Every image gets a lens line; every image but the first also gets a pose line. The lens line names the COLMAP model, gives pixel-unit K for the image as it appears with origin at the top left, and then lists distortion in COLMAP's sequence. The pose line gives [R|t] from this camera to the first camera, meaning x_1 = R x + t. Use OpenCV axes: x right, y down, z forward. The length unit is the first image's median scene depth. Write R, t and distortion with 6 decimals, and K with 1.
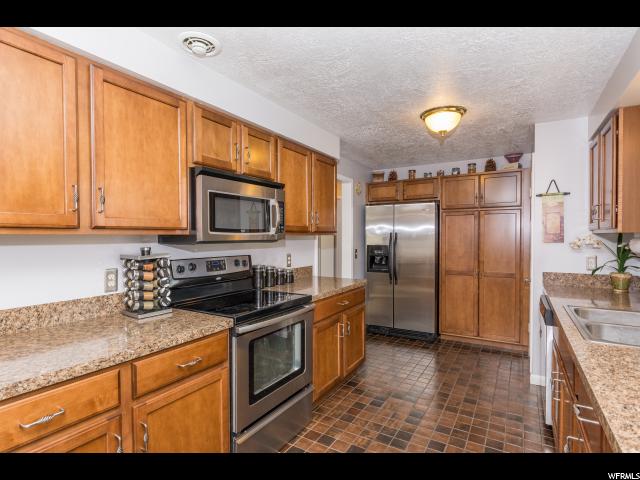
lens RADIAL K [[336.4, 0, 320.0], [0, 336.4, 240.0], [0, 0, 1]] dist [0.000653, -0.000489]
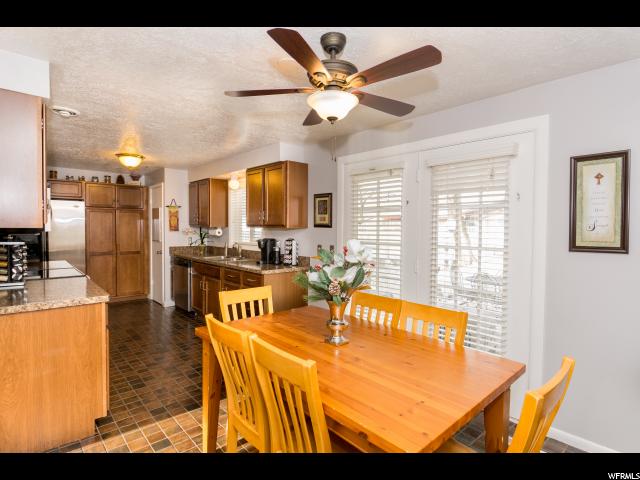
lens RADIAL K [[327.6, 0, 321.5], [0, 327.6, 243.5], [0, 0, 1]] dist [-0.003294, -0.001176]
pose [[0.290996, -0.036584, 0.956025, -0.981140], [0.001763, 0.999287, 0.037703, 0.009897], [-0.956723, -0.009286, 0.290853, -0.416666]]
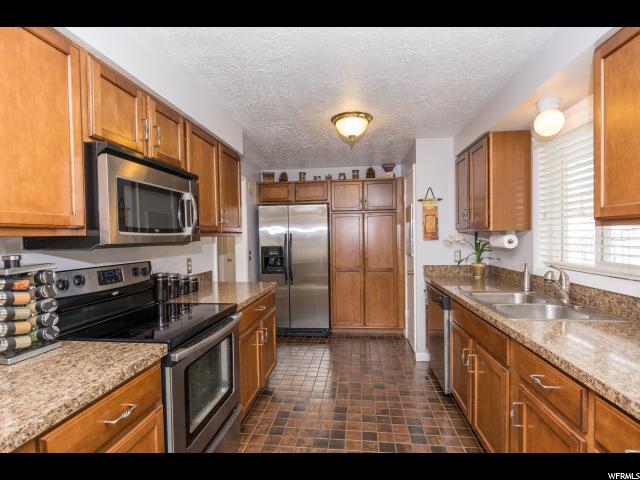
lens RADIAL K [[327.6, 0, 321.5], [0, 327.6, 243.5], [0, 0, 1]] dist [-0.003294, -0.001176]
pose [[0.911191, -0.020406, 0.411478, -0.156194], [0.018551, 0.999792, 0.008502, 0.002934], [-0.411566, -0.000114, 0.911380, 0.111880]]
